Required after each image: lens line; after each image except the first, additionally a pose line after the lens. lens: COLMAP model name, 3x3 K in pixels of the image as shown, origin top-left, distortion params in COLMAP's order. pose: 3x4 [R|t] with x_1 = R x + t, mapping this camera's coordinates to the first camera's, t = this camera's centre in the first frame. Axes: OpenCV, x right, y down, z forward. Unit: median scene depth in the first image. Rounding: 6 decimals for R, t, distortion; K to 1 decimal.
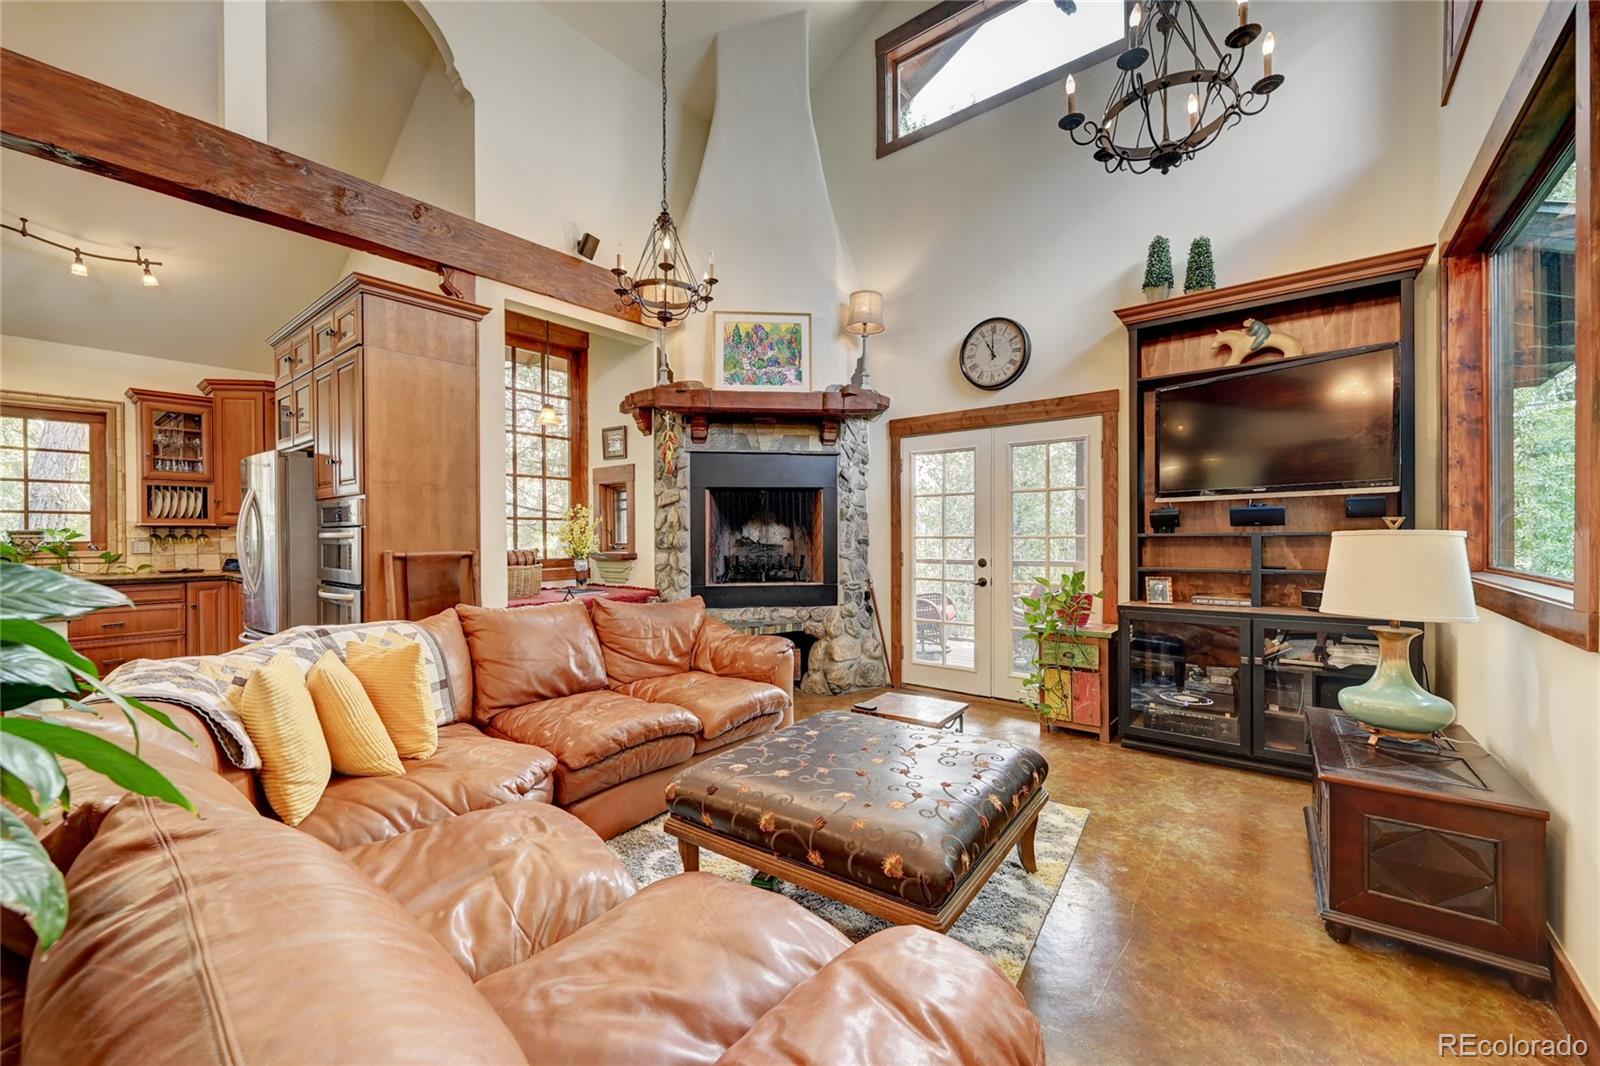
lens RADIAL K [[632.9, 0, 798.2], [0, 632.9, 537.5], [0, 0, 1]] dist [0.000449, 0.000298]
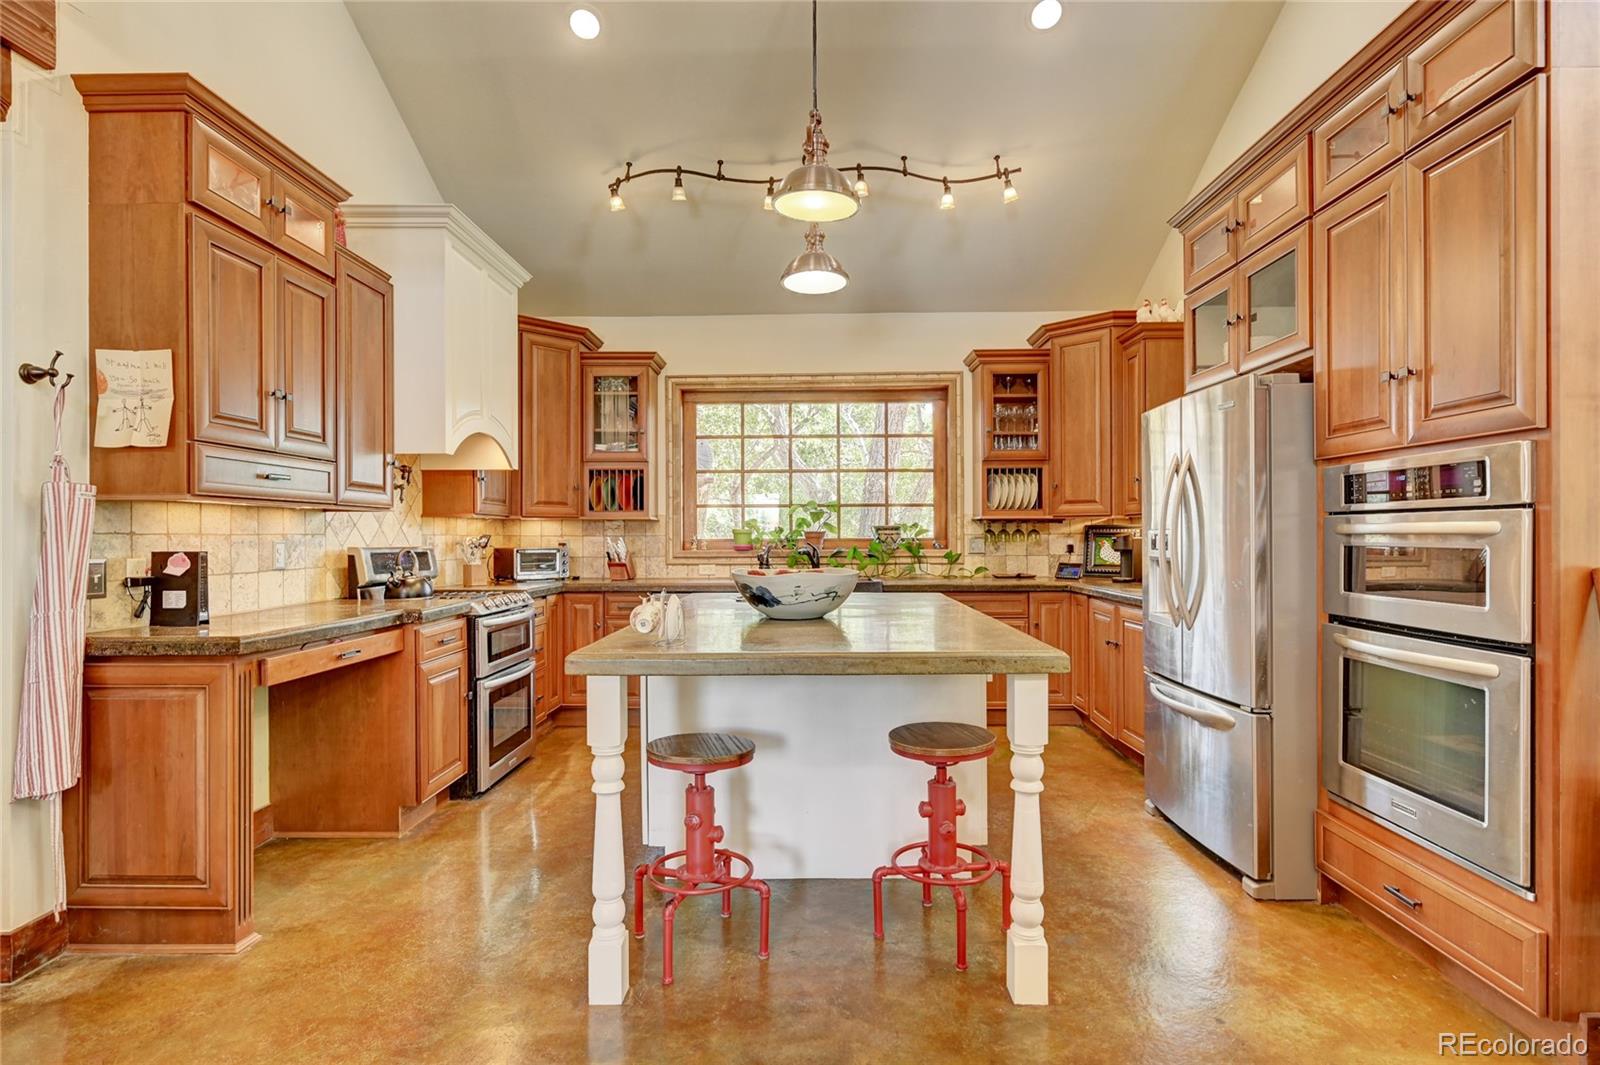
lens RADIAL K [[807.3, 0, 797.3], [0, 807.3, 533.5], [0, 0, 1]] dist [0.004280, 0.001447]
pose [[0.610989, 0.001249, -0.791638, -0.358699], [-0.003631, 0.999993, -0.001224, 0.001705], [0.791630, 0.003623, 0.610990, 0.181710]]
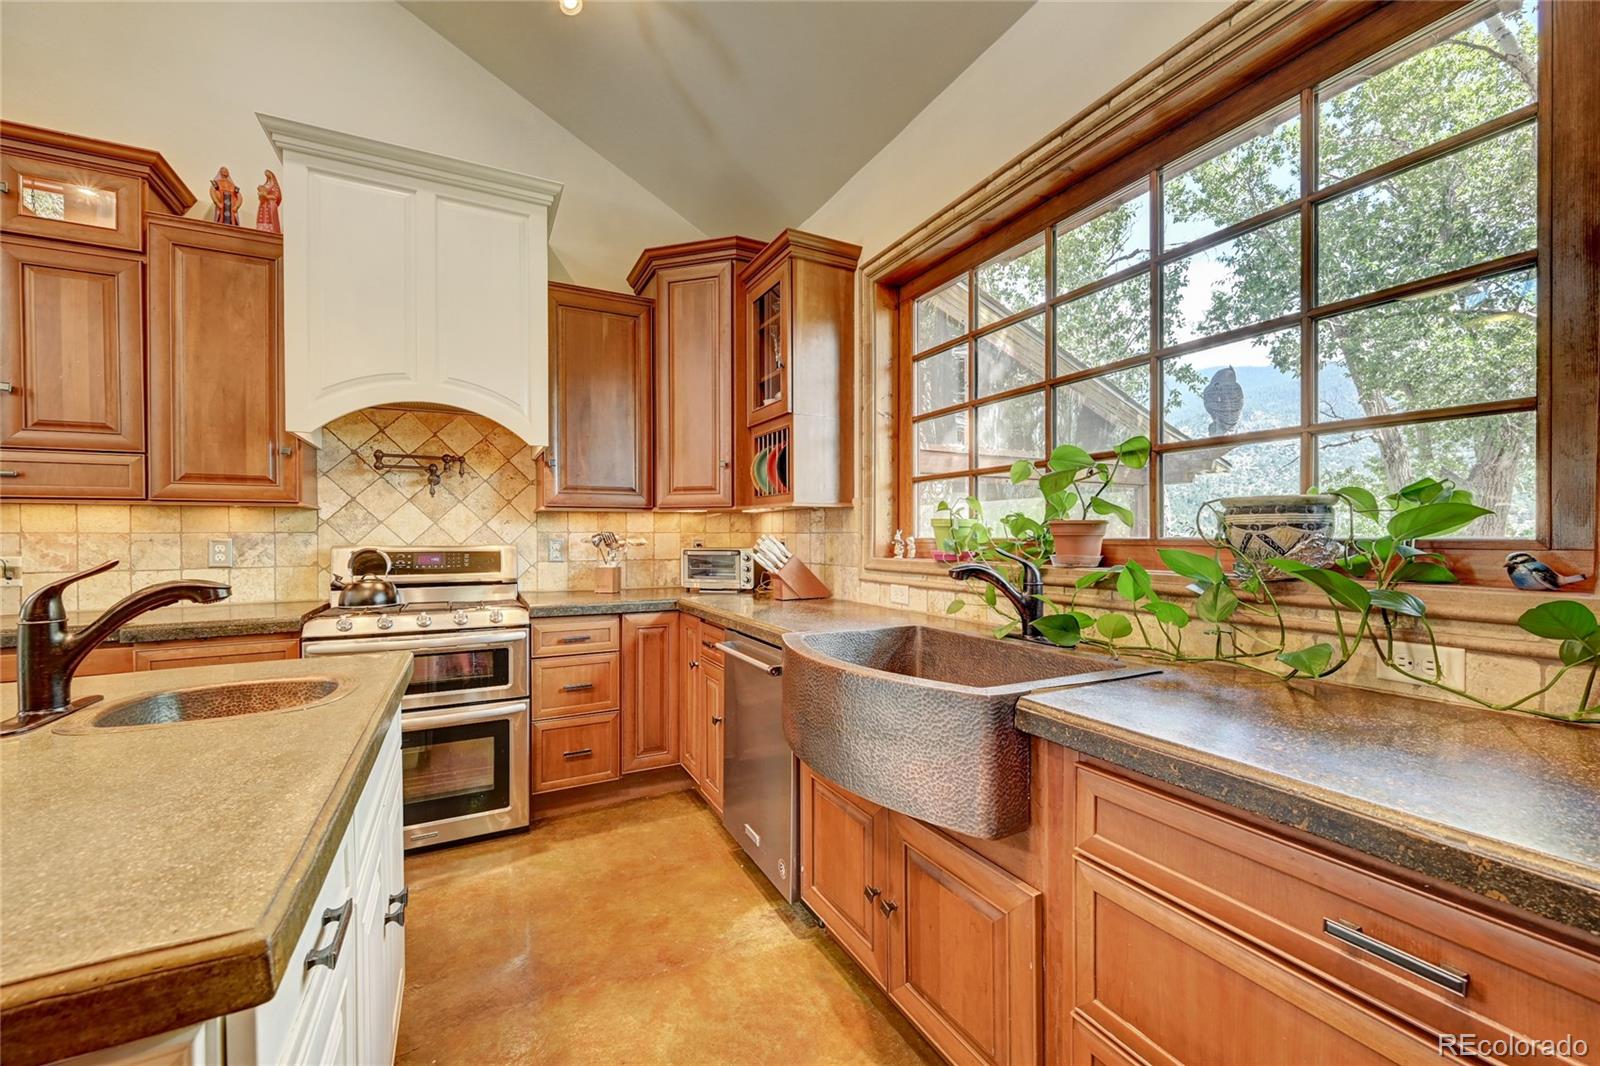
lens RADIAL K [[632.9, 0, 808.6], [0, 632.9, 533.2], [0, 0, 1]] dist [0.000449, 0.000298]
pose [[-0.384633, 0.004613, -0.923058, -0.826971], [0.002160, 0.999989, 0.004097, 0.002535], [0.923067, -0.000418, -0.384639, 0.851290]]
